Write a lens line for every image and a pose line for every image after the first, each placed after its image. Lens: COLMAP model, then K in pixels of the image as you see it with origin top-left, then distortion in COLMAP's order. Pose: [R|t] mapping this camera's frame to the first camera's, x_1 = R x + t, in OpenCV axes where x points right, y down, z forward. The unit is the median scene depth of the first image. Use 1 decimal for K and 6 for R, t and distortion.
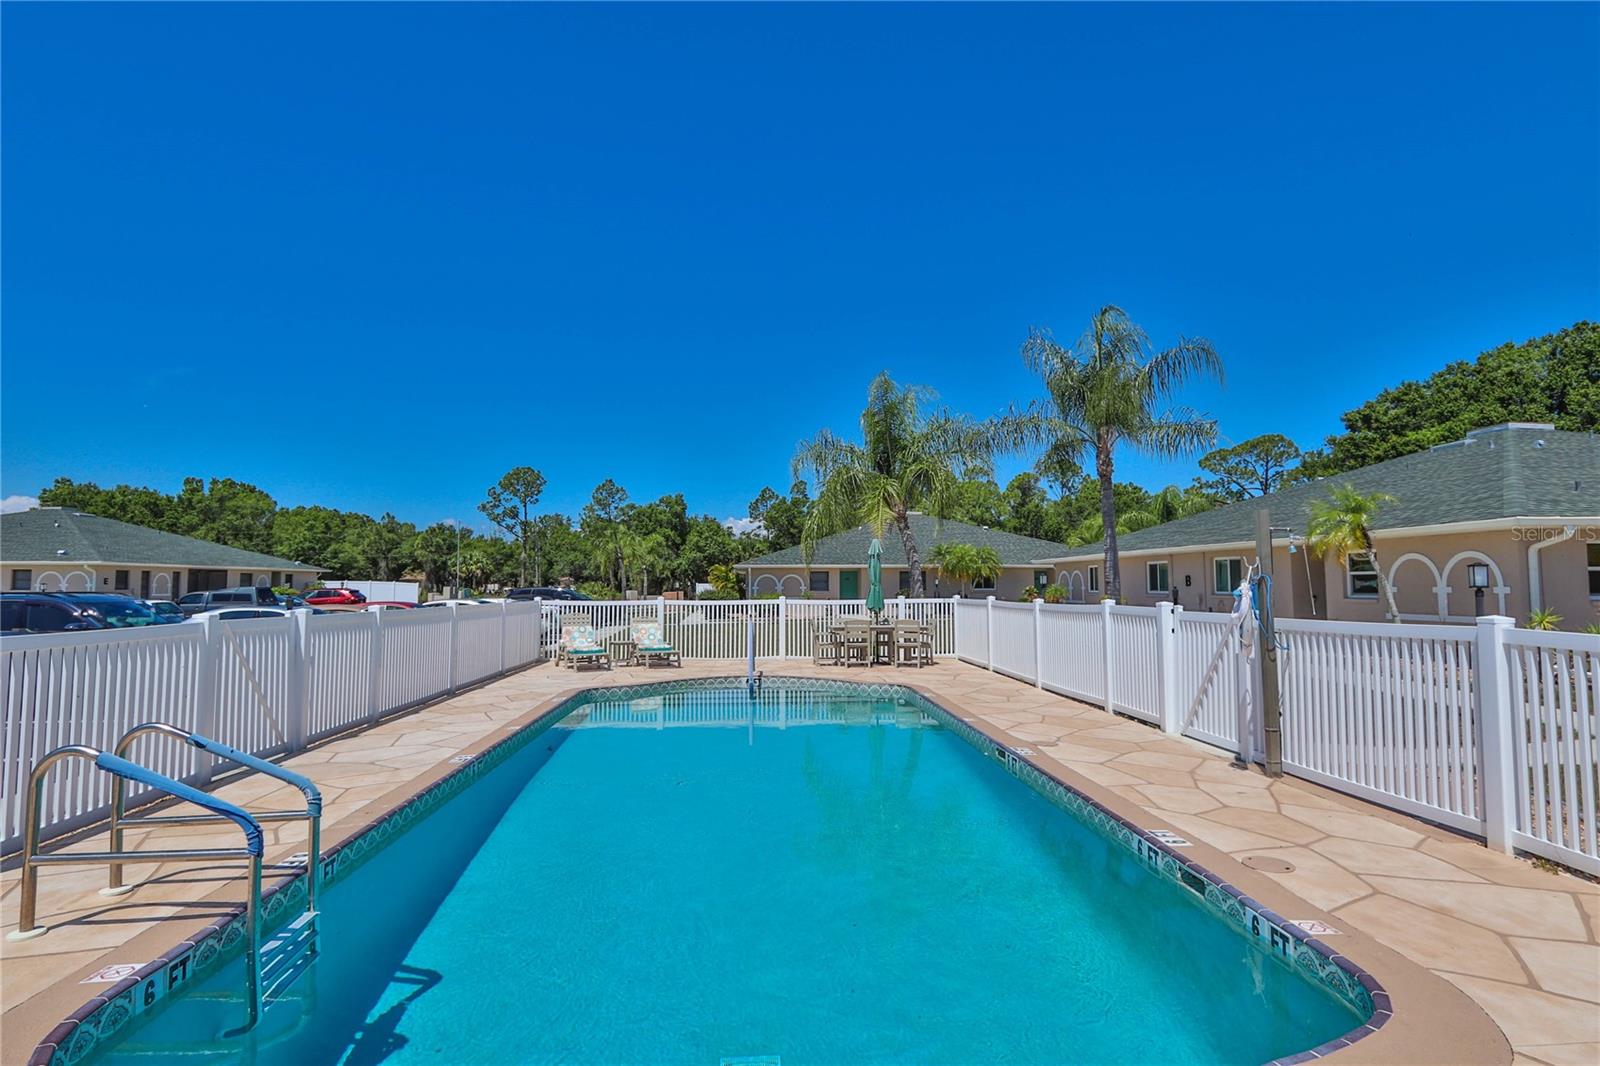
lens RADIAL K [[835.4, 0, 807.7], [0, 835.4, 518.9], [0, 0, 1]] dist [-0.016207, 0.001595]
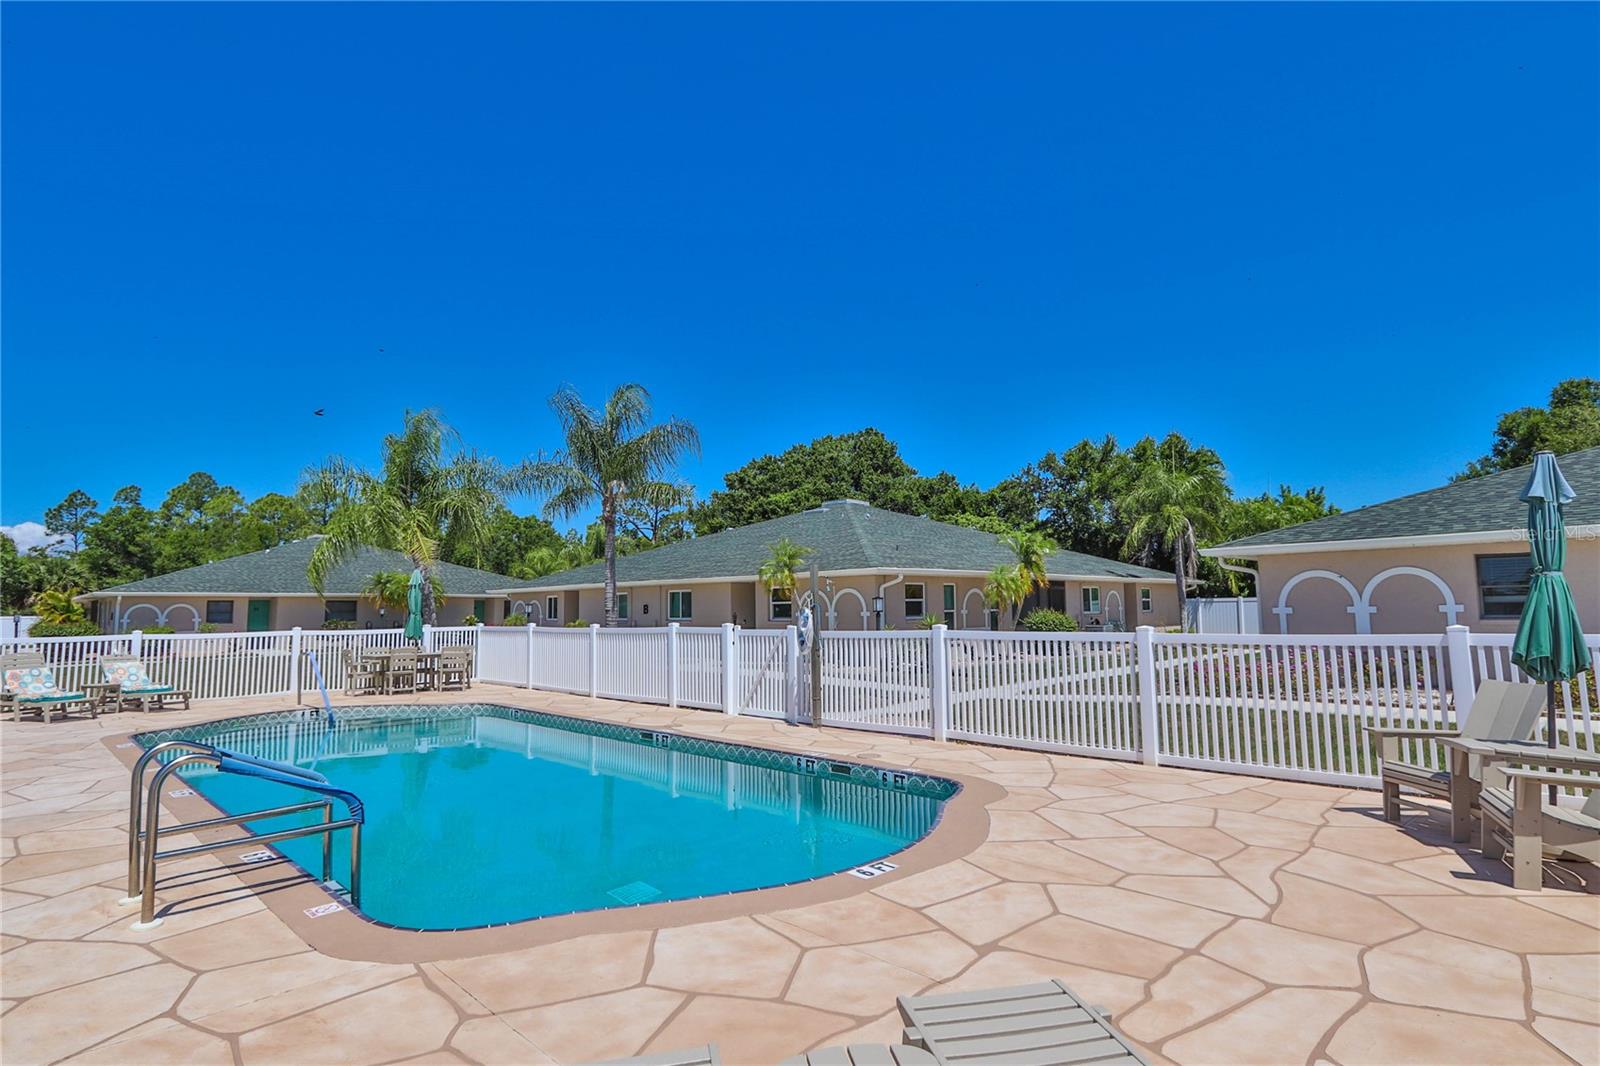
lens RADIAL K [[835.4, 0, 807.7], [0, 835.4, 518.9], [0, 0, 1]] dist [-0.016207, 0.001595]
pose [[0.757487, 0.063335, 0.649771, -0.171277], [-0.040758, 0.997929, -0.049755, -0.005814], [-0.651577, 0.011205, 0.758500, -0.076830]]
